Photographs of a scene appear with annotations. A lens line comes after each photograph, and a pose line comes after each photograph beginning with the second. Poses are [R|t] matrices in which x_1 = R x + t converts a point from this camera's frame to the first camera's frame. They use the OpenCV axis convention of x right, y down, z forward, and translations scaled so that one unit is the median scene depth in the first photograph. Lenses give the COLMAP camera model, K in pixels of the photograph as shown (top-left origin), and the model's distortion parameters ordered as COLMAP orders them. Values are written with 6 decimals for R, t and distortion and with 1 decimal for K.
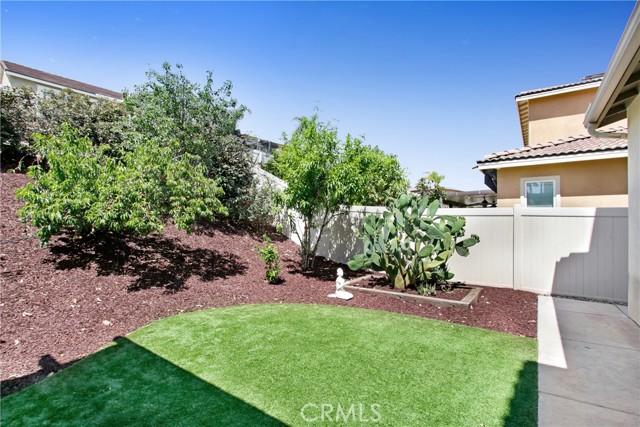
lens RADIAL K [[305.7, 0, 321.5], [0, 305.7, 209.0], [0, 0, 1]] dist [-0.020052, -0.000067]
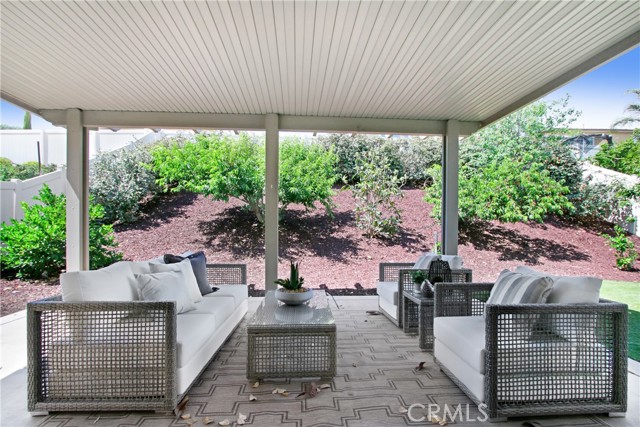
lens RADIAL K [[305.7, 0, 322.6], [0, 305.7, 217.6], [0, 0, 1]] dist [-0.020052, -0.000067]
pose [[0.663918, -0.009639, -0.747743, -0.076920], [0.023193, 0.999701, 0.007706, 0.021505], [0.747446, -0.022459, 0.663943, -0.529142]]
